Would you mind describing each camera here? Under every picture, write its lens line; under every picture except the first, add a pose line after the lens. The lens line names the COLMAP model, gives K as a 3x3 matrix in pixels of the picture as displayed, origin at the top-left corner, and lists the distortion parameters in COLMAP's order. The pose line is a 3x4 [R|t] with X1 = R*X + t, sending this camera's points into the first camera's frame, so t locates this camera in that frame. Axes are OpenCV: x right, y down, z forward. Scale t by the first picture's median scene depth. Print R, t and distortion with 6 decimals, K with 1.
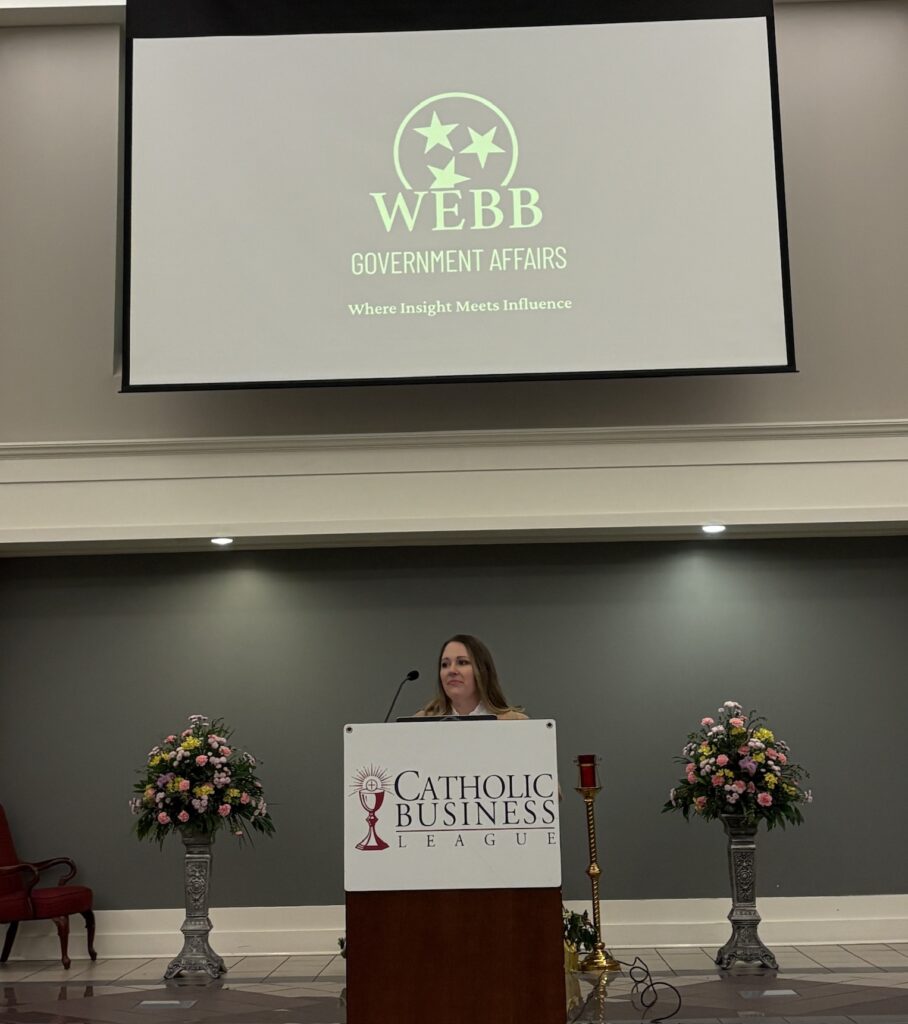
lens RADIAL K [[1632.5, 0, 450.3], [0, 1632.5, 410.8], [0, 0, 1]] dist [0.233609, -1.146195]
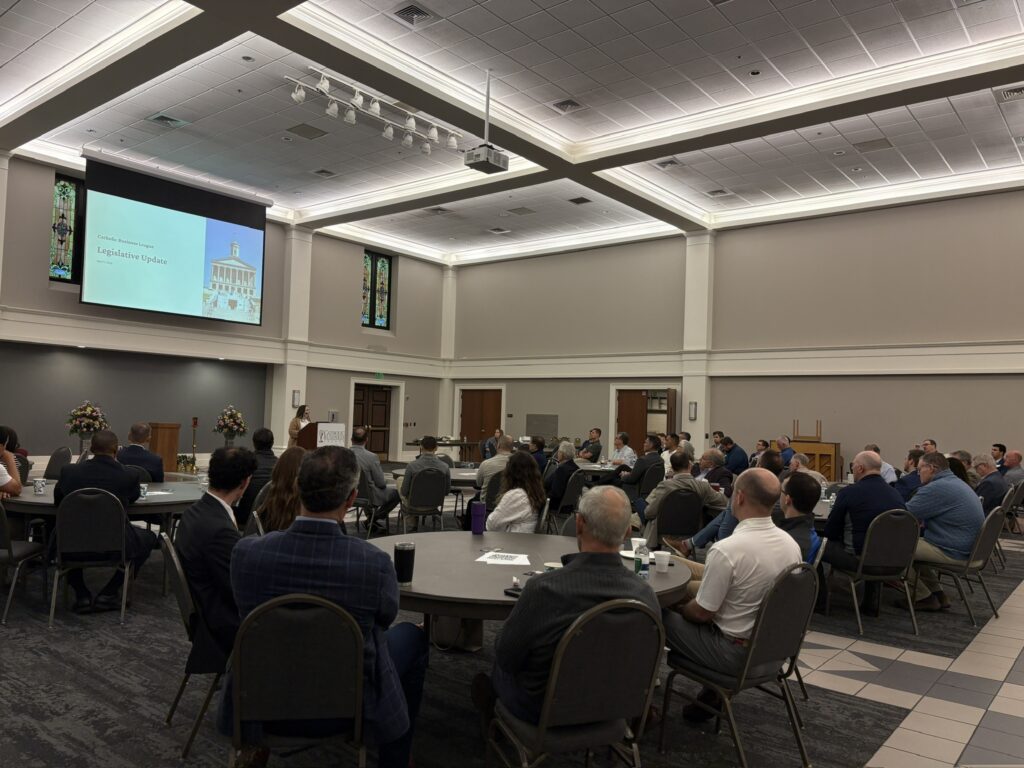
lens RADIAL K [[768.2, 0, 523.7], [0, 768.2, 394.7], [0, 0, 1]] dist [0.072995, -0.086726]
pose [[0.601192, 0.069301, 0.796094, -1.996687], [-0.223935, 0.970926, 0.084591, -0.369224], [-0.767086, -0.229129, 0.599232, -1.461757]]
